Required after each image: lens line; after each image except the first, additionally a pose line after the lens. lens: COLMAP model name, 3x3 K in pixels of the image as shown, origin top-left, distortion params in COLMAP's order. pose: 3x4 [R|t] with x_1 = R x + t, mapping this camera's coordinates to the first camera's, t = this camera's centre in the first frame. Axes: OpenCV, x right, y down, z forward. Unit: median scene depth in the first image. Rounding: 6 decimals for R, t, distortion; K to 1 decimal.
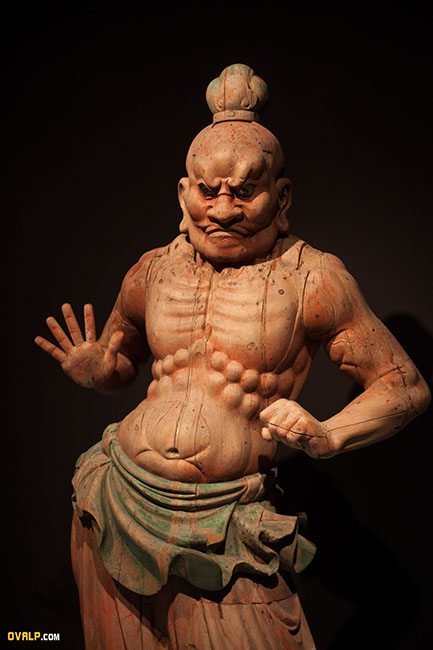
lens RADIAL K [[971.5, 0, 216.1], [0, 971.5, 325.0], [0, 0, 1]] dist [-0.122868, 0.000000]
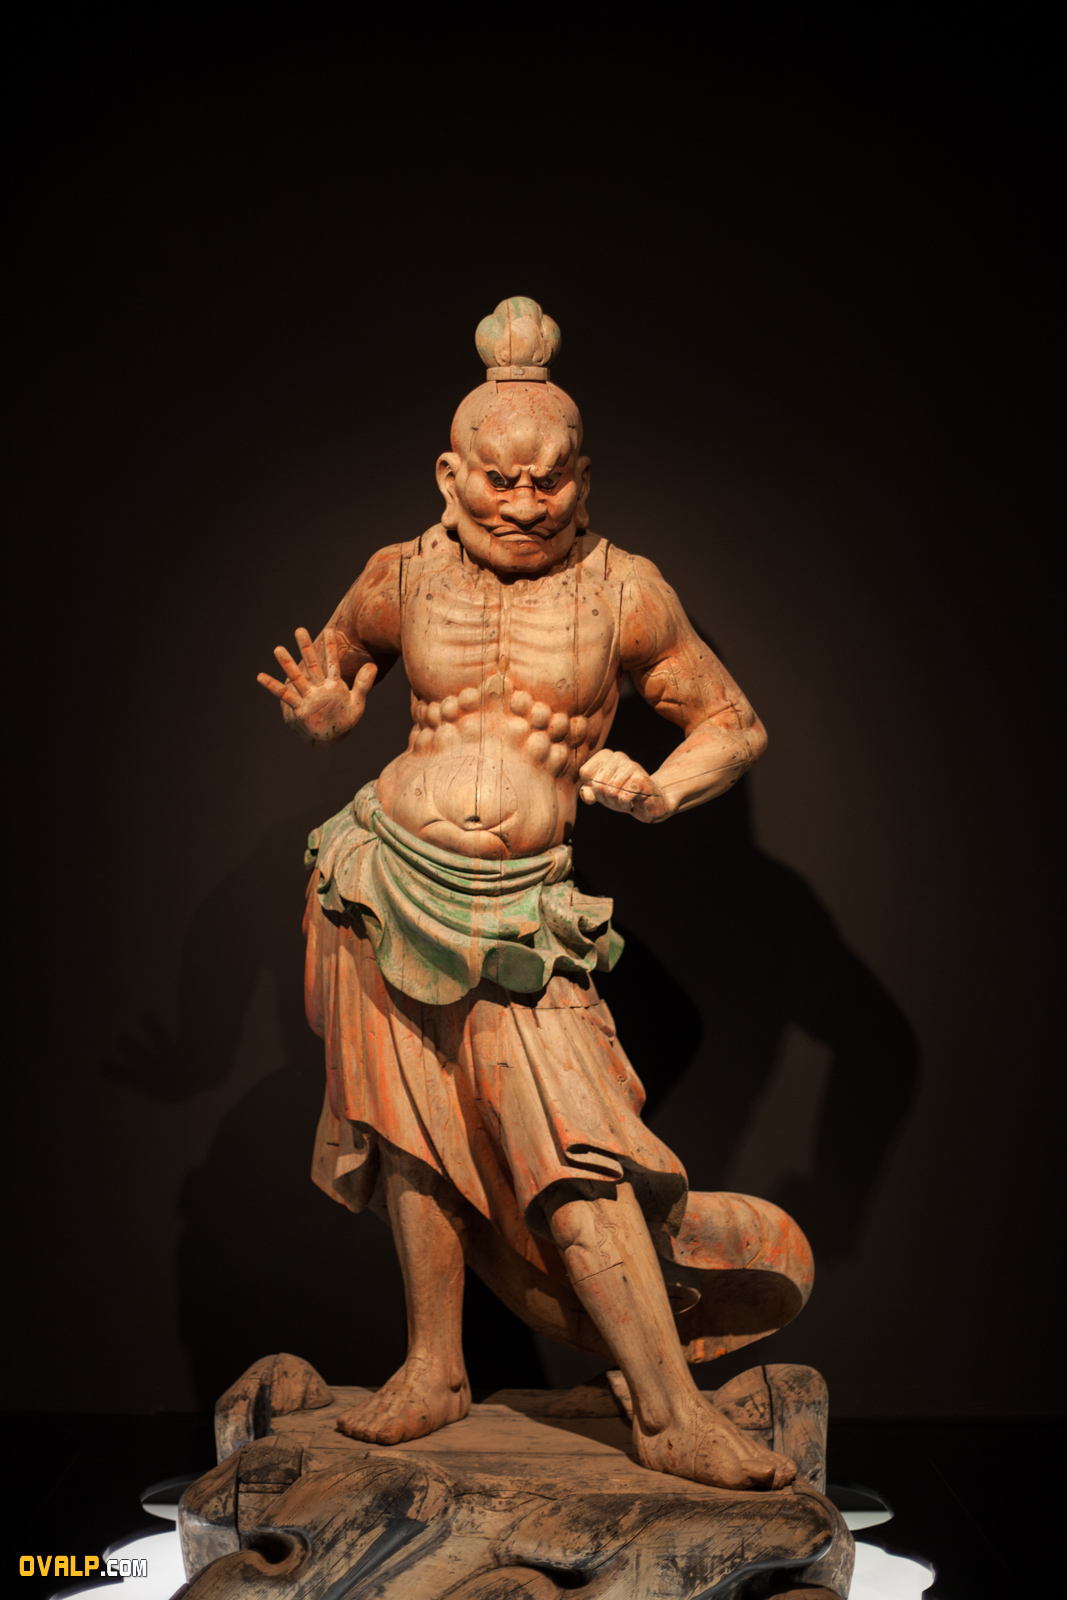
lens RADIAL K [[2391.3, 0, 532.4], [0, 2391.3, 806.5], [0, 0, 1]] dist [-0.122868, 0.000000]
pose [[0.963154, -0.036138, 0.266513, -0.495425], [0.004214, 0.992838, 0.119397, -0.107998], [-0.268919, -0.113874, 0.956407, -0.833205]]
